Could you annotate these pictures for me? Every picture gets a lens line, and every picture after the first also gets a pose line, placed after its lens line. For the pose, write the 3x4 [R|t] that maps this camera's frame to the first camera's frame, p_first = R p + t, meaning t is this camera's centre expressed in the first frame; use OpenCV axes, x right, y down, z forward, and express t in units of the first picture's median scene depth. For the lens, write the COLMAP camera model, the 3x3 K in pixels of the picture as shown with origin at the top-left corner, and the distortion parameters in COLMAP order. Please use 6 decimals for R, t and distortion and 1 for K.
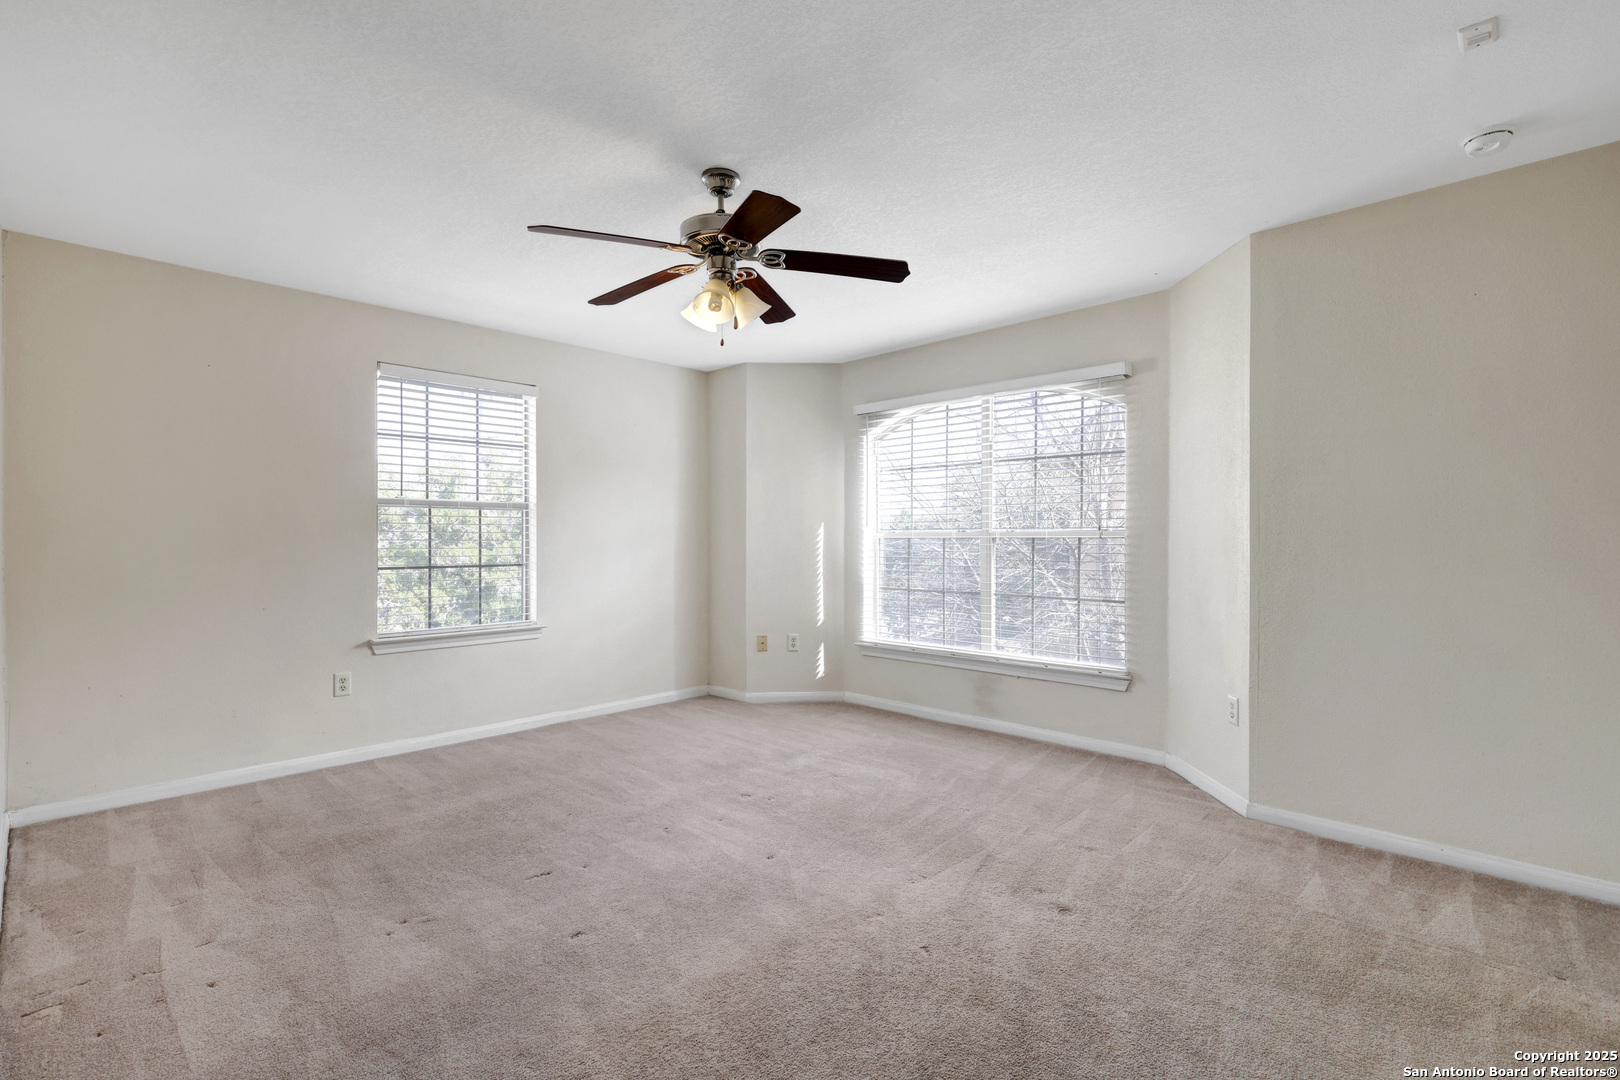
lens RADIAL K [[739.6, 0, 826.2], [0, 739.6, 546.6], [0, 0, 1]] dist [0.001976, -0.000373]
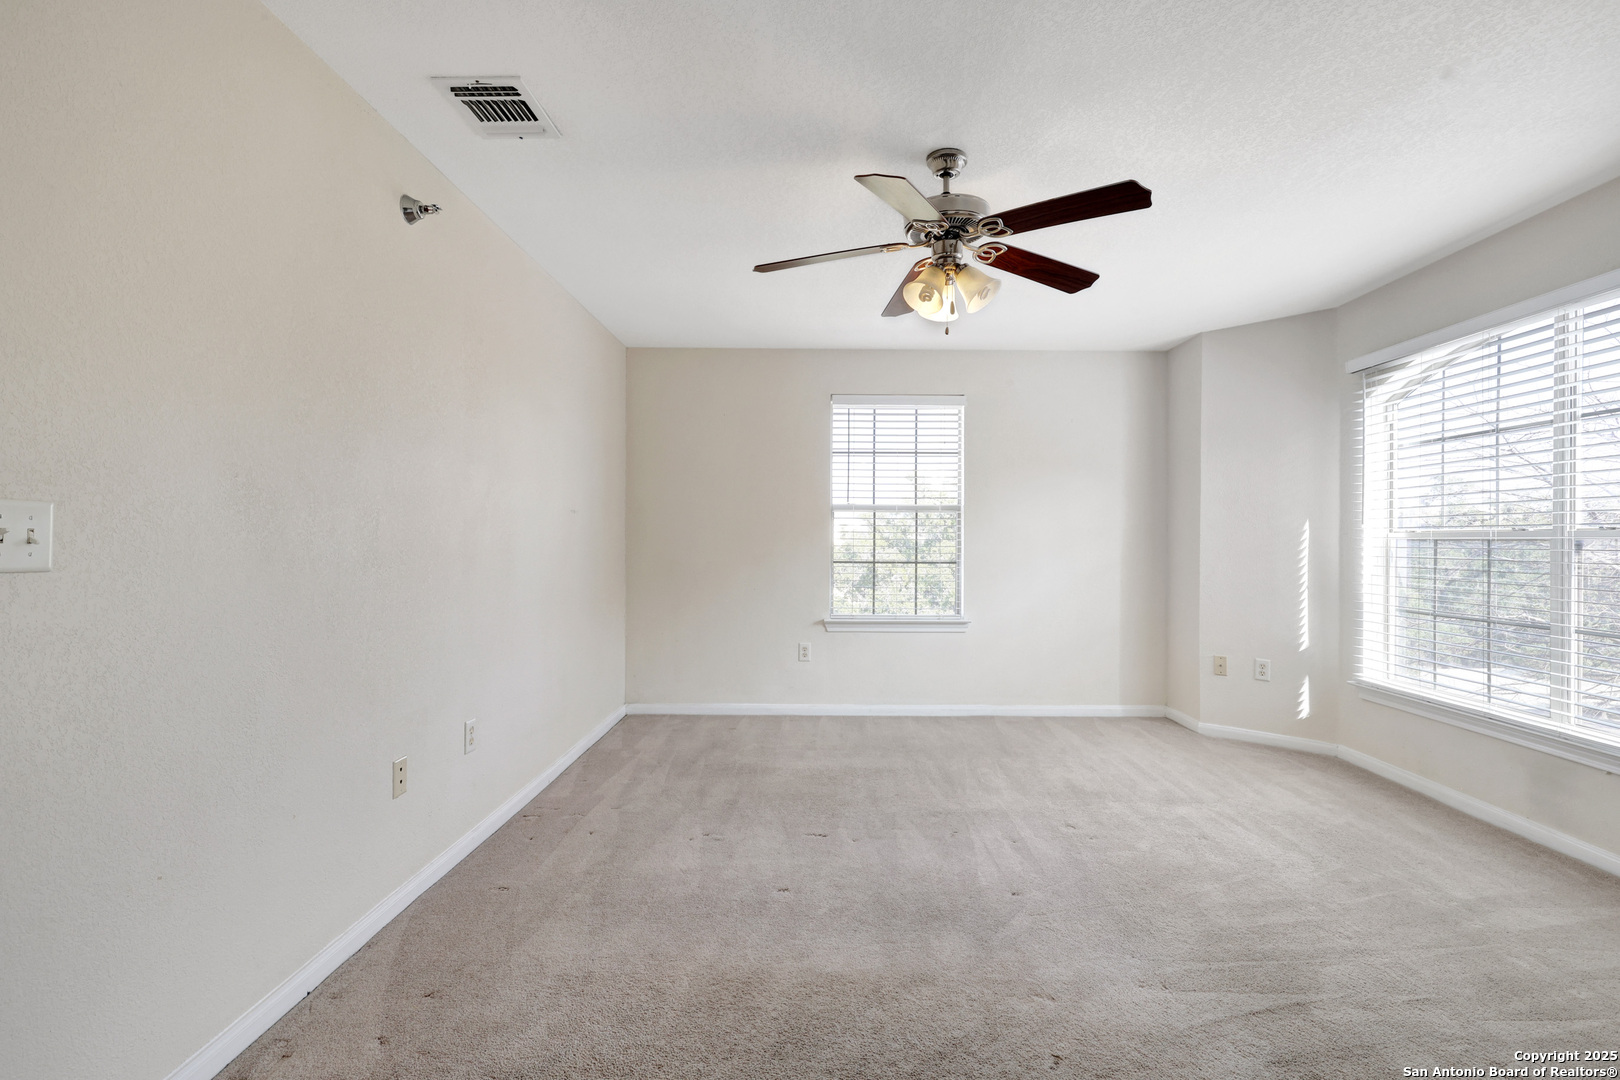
lens RADIAL K [[739.0, 0, 840.5], [0, 739.0, 543.4], [0, 0, 1]] dist [0.001086, -0.000928]
pose [[0.694817, 0.007673, -0.719146, 0.290430], [-0.013271, 0.999910, -0.002153, 0.001210], [0.719064, 0.011040, 0.694856, 0.155993]]
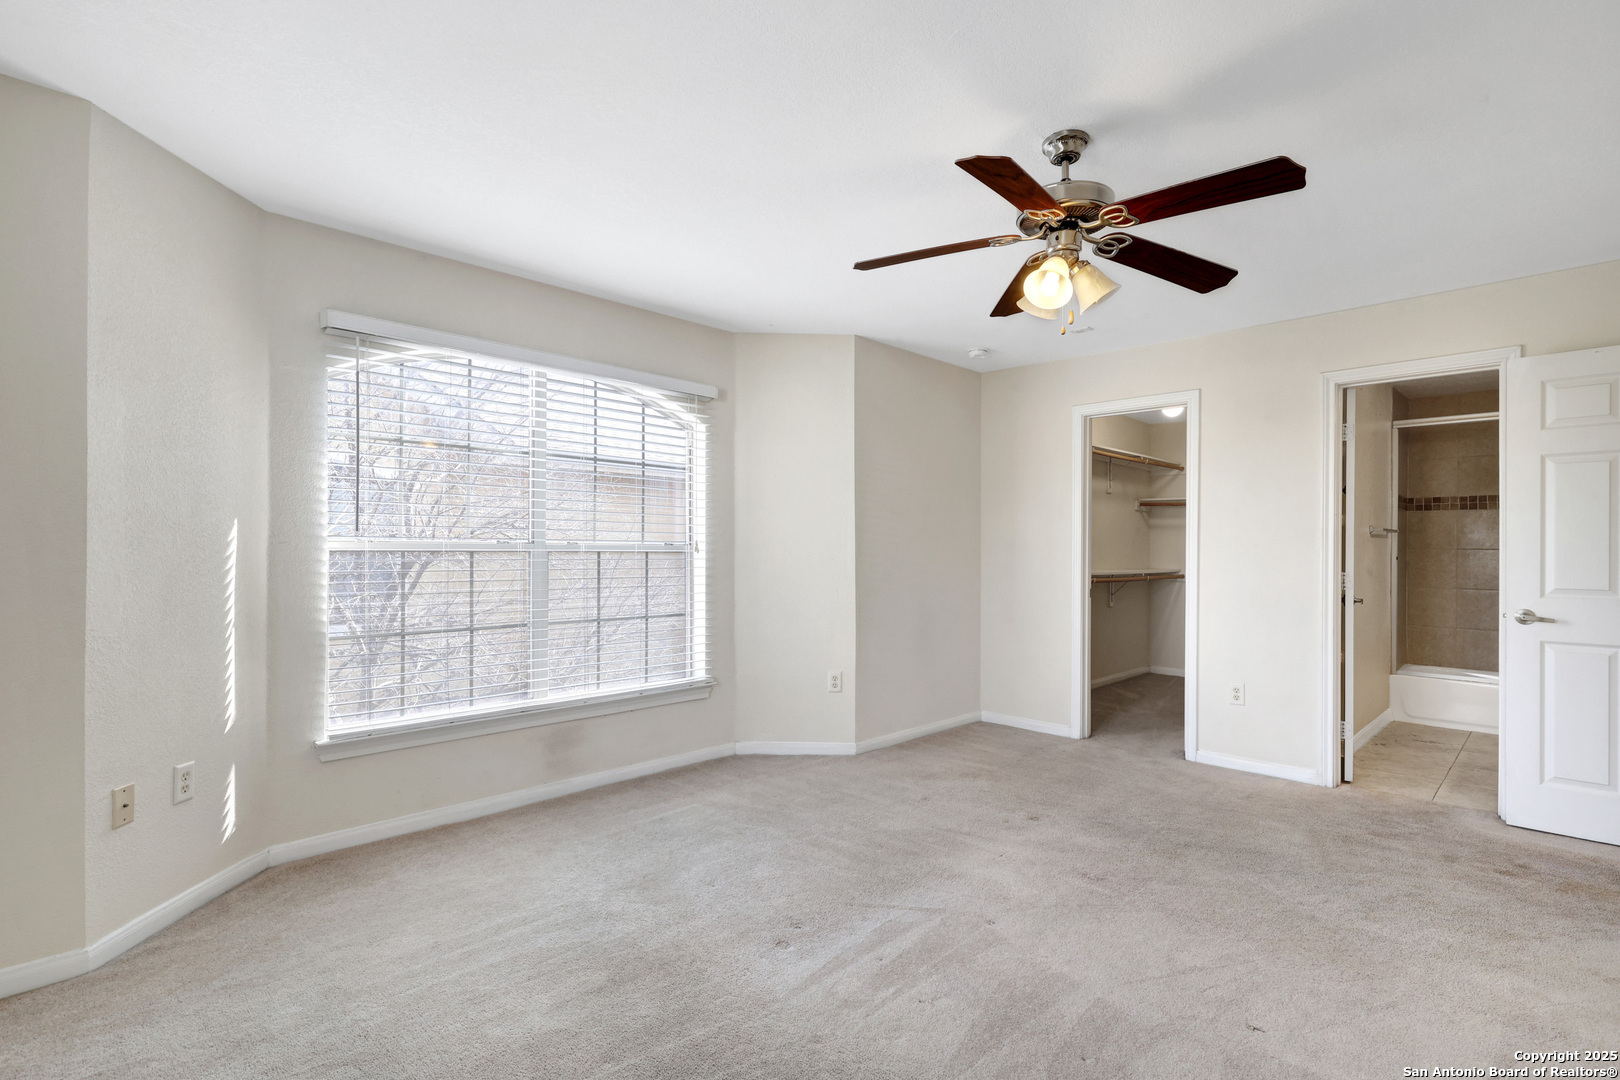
lens RADIAL K [[739.6, 0, 826.2], [0, 739.6, 546.6], [0, 0, 1]] dist [0.001976, -0.000373]
pose [[0.031585, 0.007470, 0.999473, -0.659263], [0.007150, 0.999945, -0.007700, -0.010045], [-0.999475, 0.007390, 0.031530, 0.812395]]
